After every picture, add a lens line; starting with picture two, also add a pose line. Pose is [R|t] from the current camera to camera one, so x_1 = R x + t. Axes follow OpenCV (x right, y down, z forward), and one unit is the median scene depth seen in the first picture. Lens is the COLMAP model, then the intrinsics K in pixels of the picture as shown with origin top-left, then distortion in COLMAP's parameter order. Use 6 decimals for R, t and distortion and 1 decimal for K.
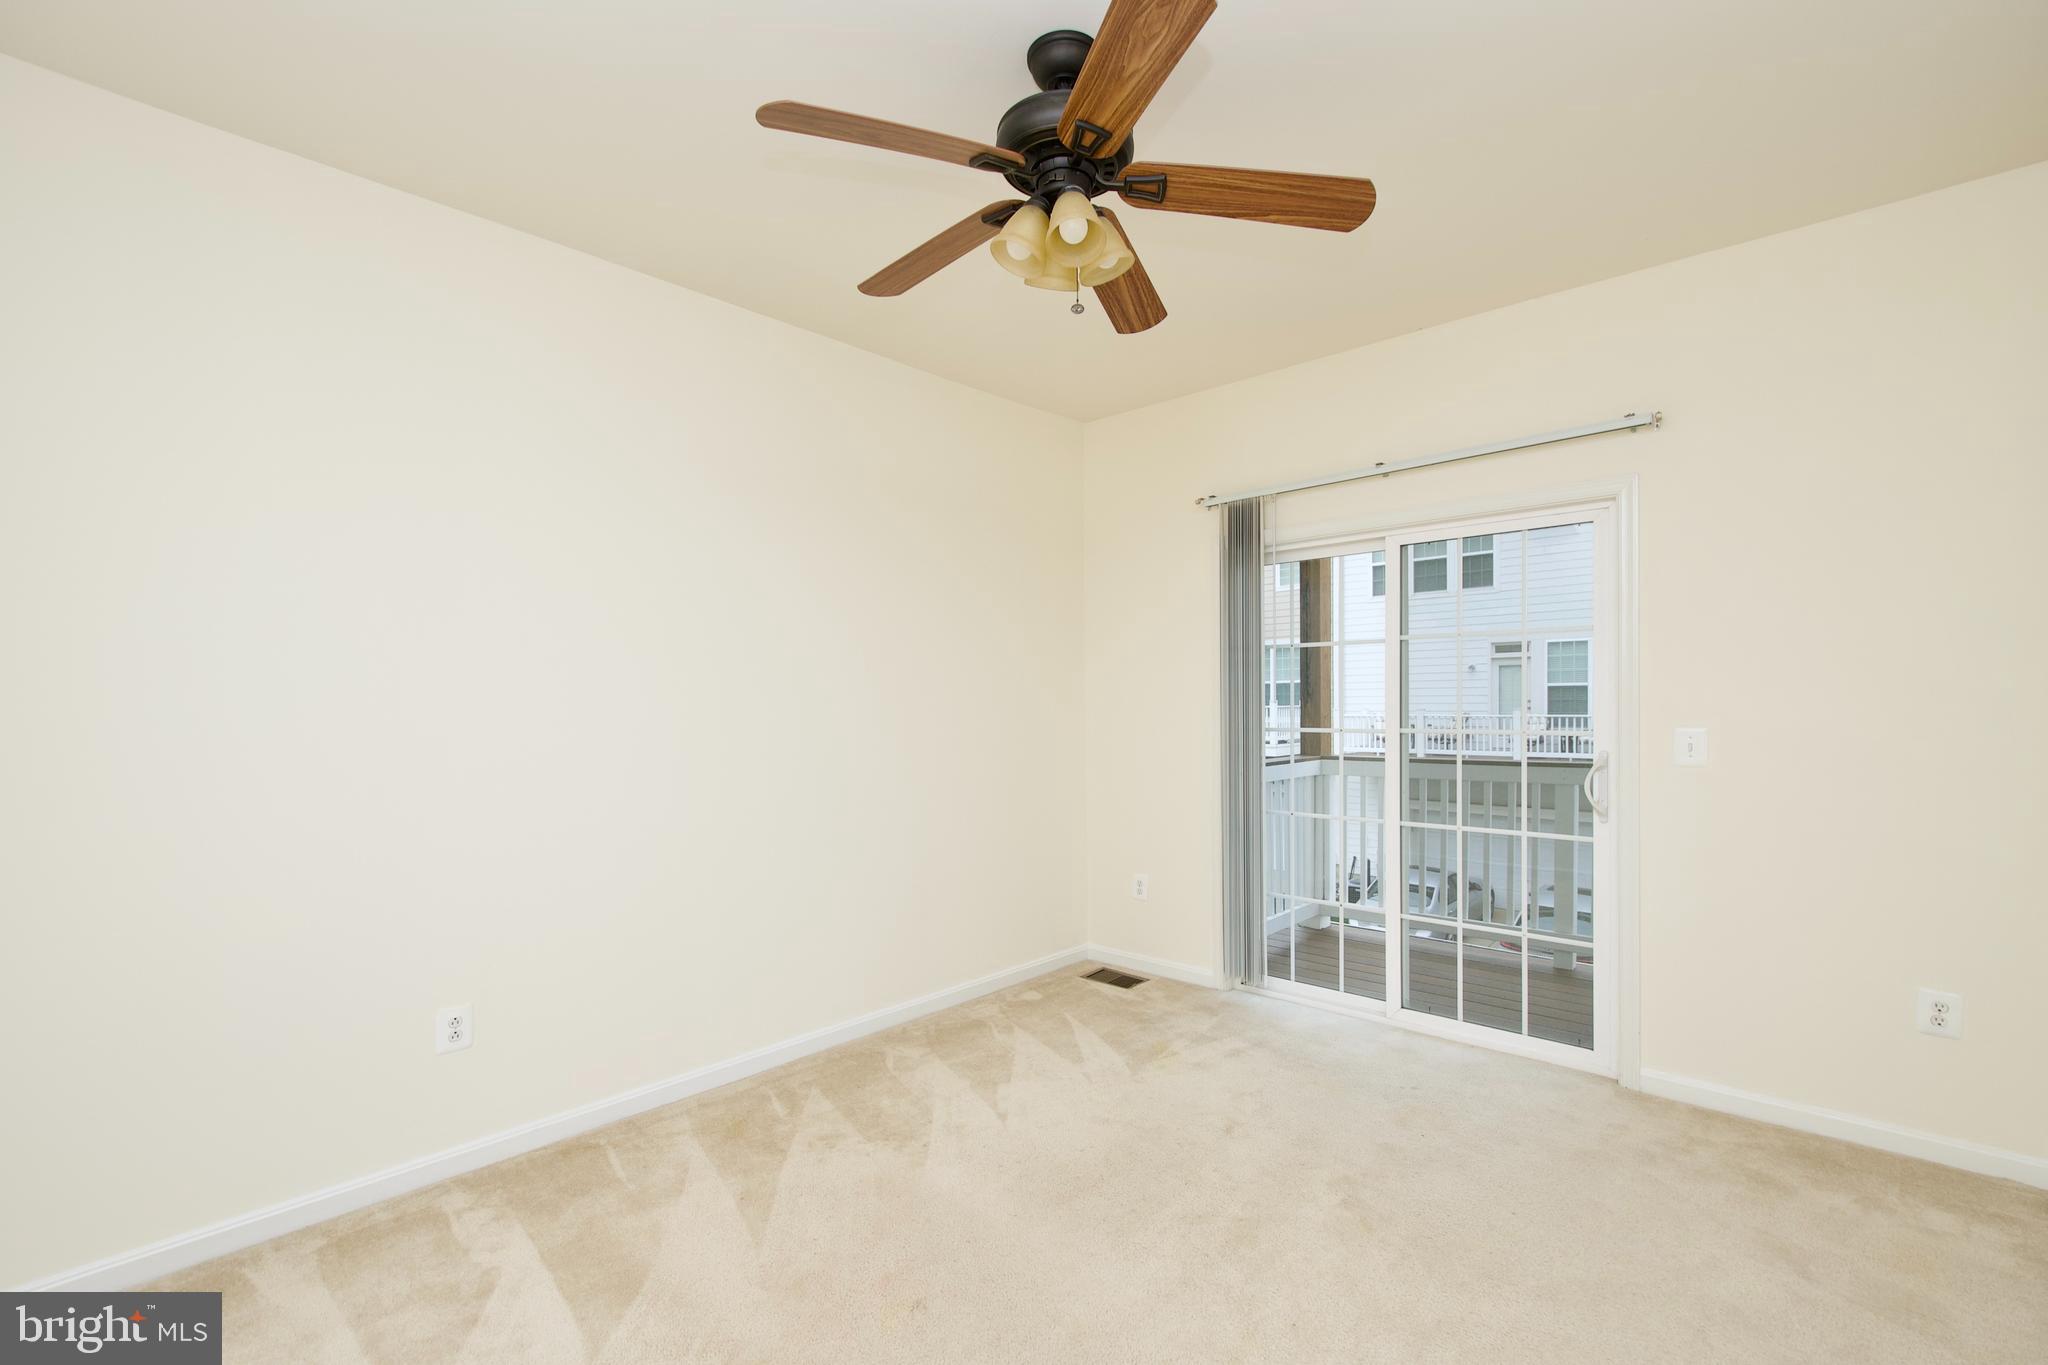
lens RADIAL K [[913.5, 0, 1041.0], [0, 913.5, 712.0], [0, 0, 1]] dist [0.006864, -0.005059]
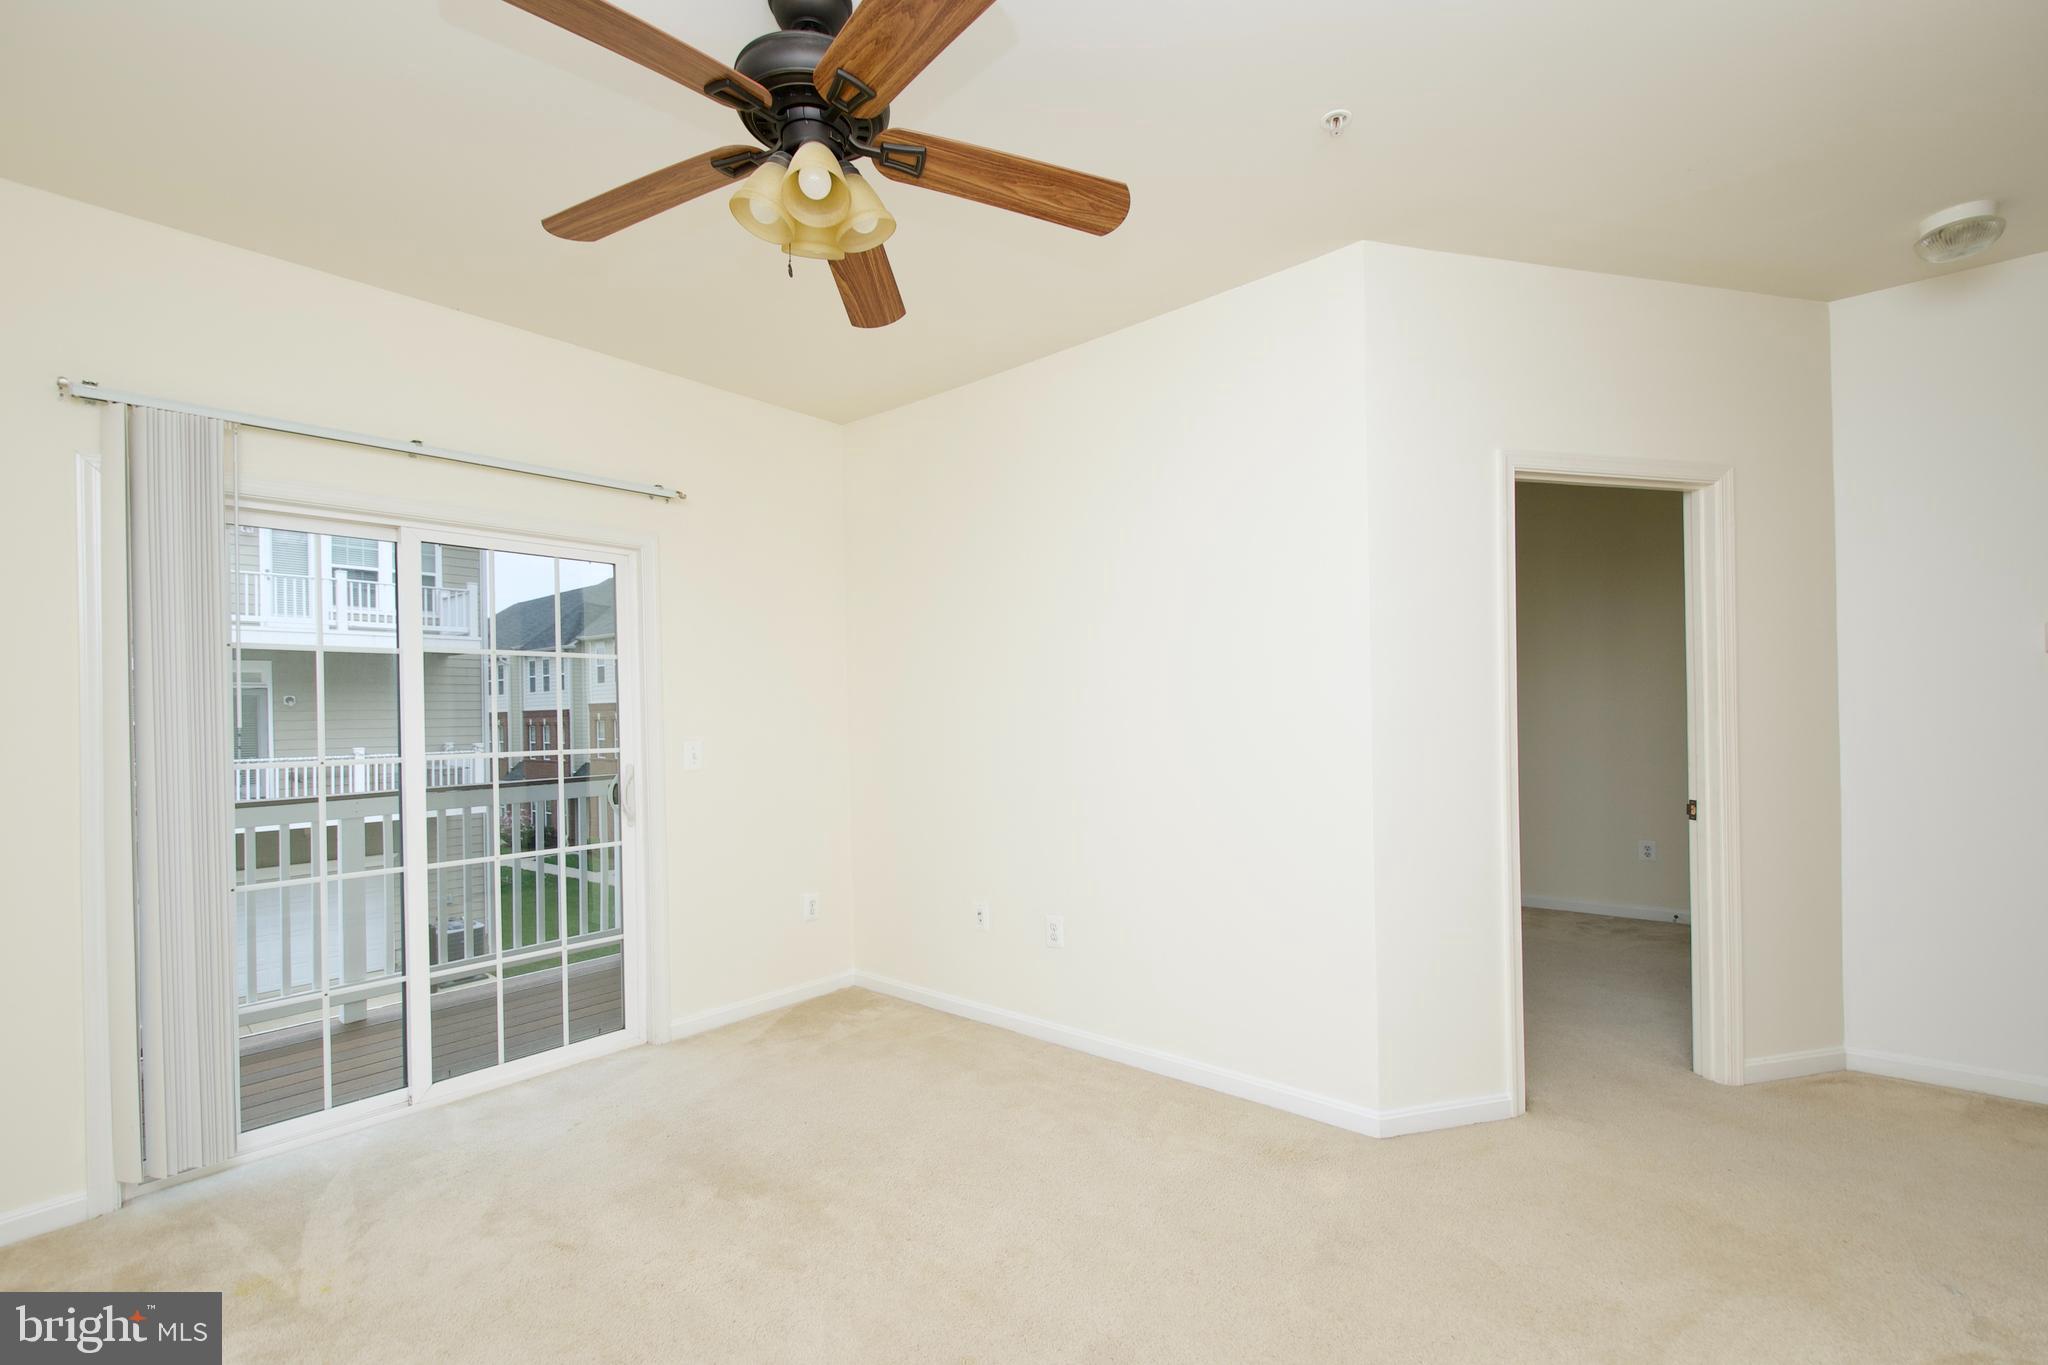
lens RADIAL K [[913.5, 0, 1041.0], [0, 913.5, 712.0], [0, 0, 1]] dist [0.006864, -0.005059]
pose [[-0.067916, 0.007074, 0.997666, -0.554856], [0.025229, 0.999667, -0.005371, -0.004251], [-0.997372, 0.024805, -0.068072, 0.539288]]
